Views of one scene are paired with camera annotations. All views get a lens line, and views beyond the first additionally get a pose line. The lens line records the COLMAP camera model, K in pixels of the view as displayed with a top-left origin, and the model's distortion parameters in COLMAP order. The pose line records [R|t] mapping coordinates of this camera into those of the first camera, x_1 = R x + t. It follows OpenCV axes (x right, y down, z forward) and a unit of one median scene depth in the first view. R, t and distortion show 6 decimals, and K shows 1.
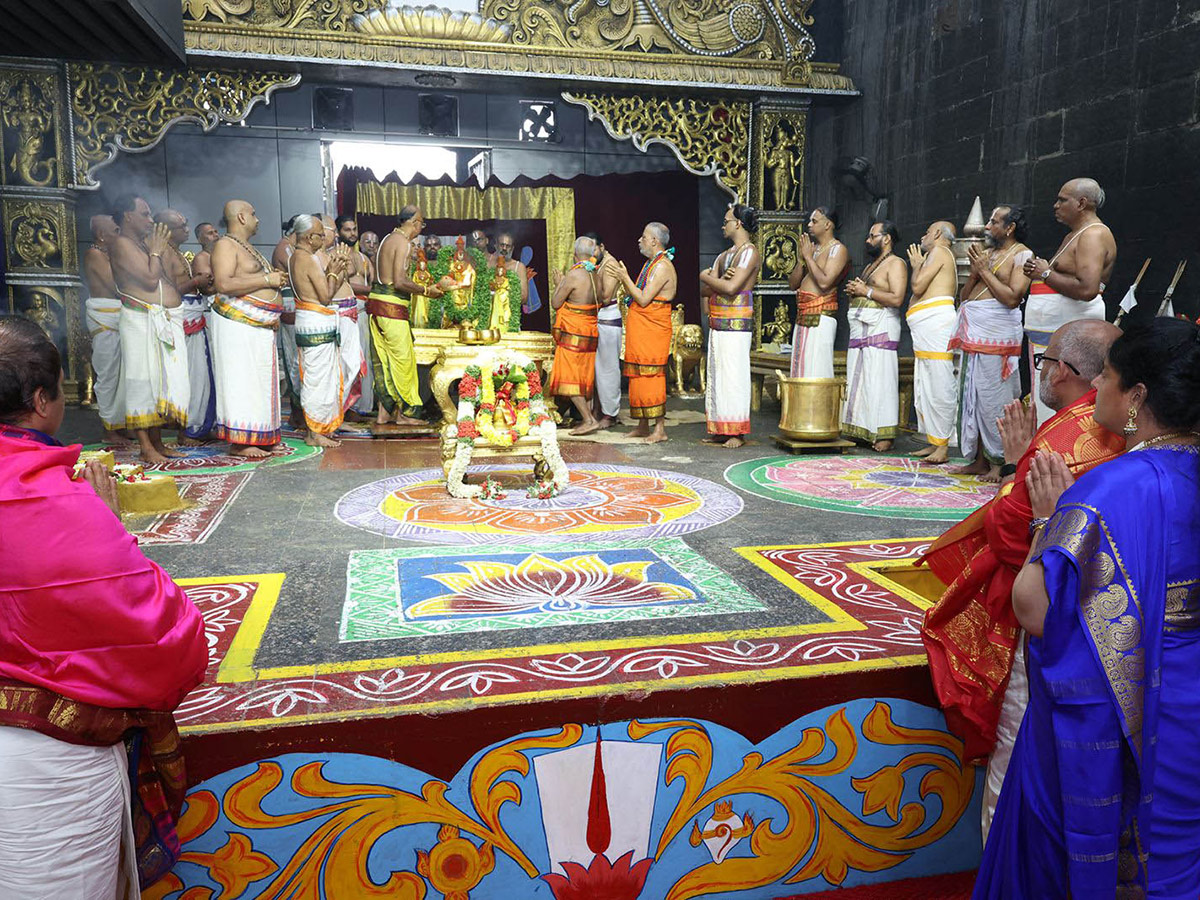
lens RADIAL K [[939.2, 0, 600.0], [0, 939.2, 450.0], [0, 0, 1]] dist [0.012176, 0.000166]
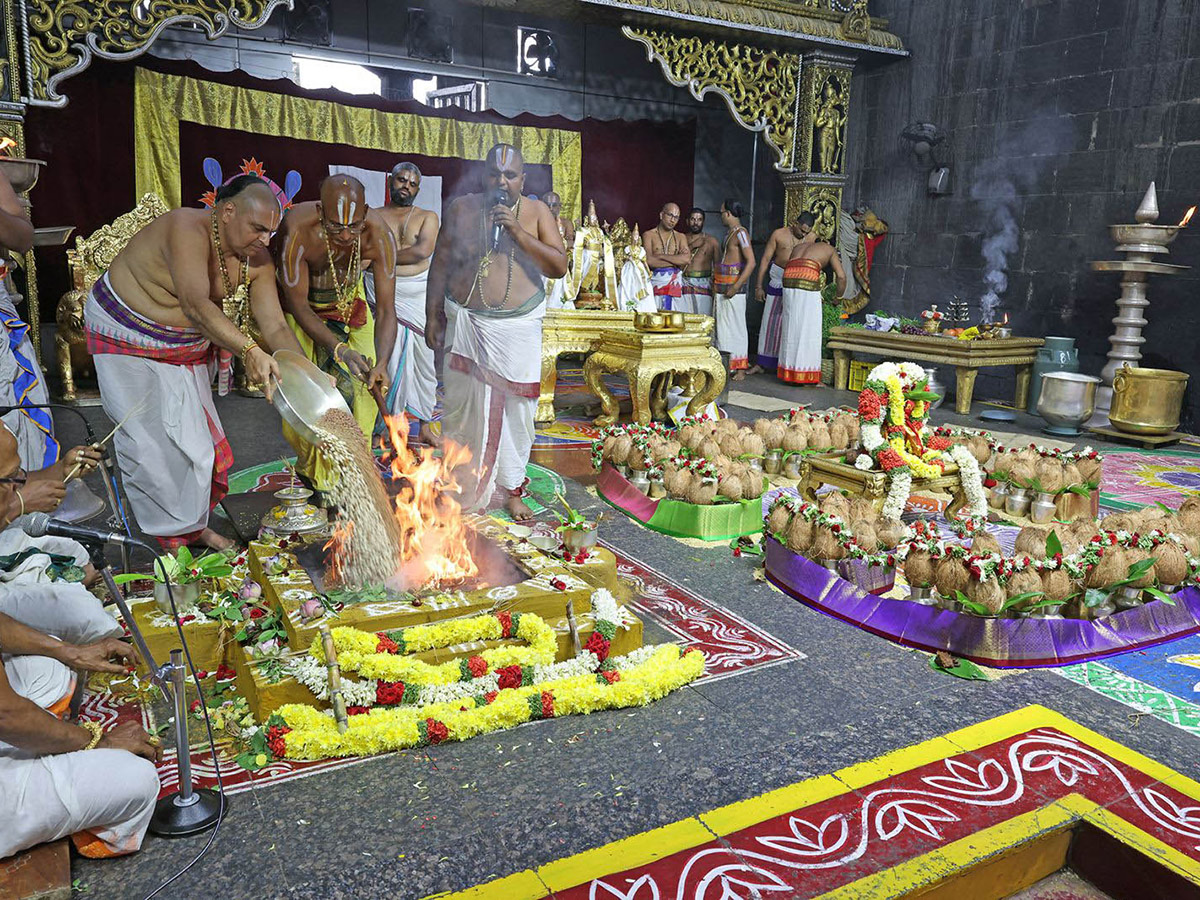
lens RADIAL K [[939.2, 0, 600.0], [0, 939.2, 450.0], [0, 0, 1]] dist [0.012176, 0.000166]
pose [[0.957280, -0.038298, 0.286614, -0.431760], [0.018102, 0.997183, 0.072788, -0.066530], [-0.288594, -0.064491, 0.955277, 0.188933]]
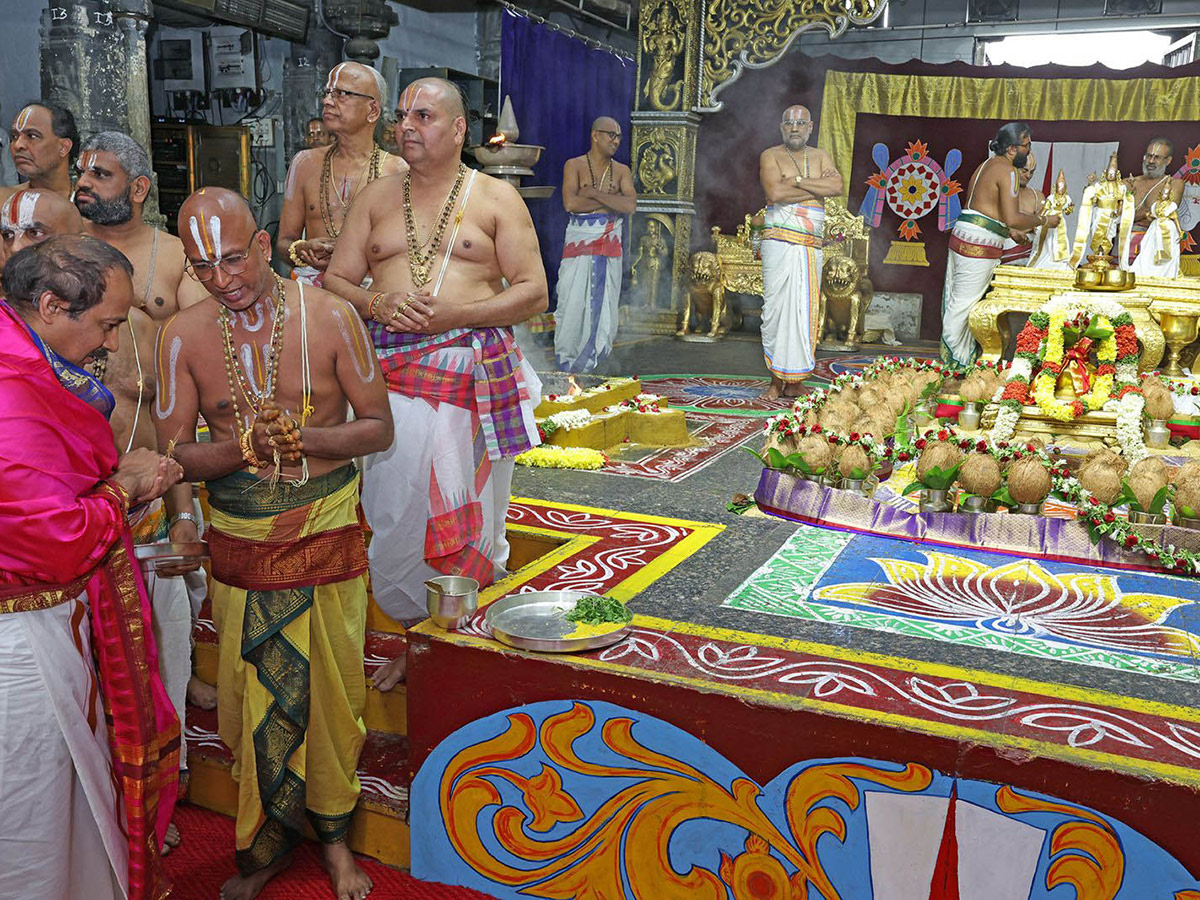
lens RADIAL K [[1107.9, 0, 600.0], [0, 1107.9, 450.0], [0, 0, 1]] dist [0.017370, 0.009294]
pose [[0.800806, 0.130965, -0.584430, 0.087835], [-0.112104, 0.991330, 0.068538, -0.000181], [0.588339, 0.010631, 0.808545, 0.032841]]
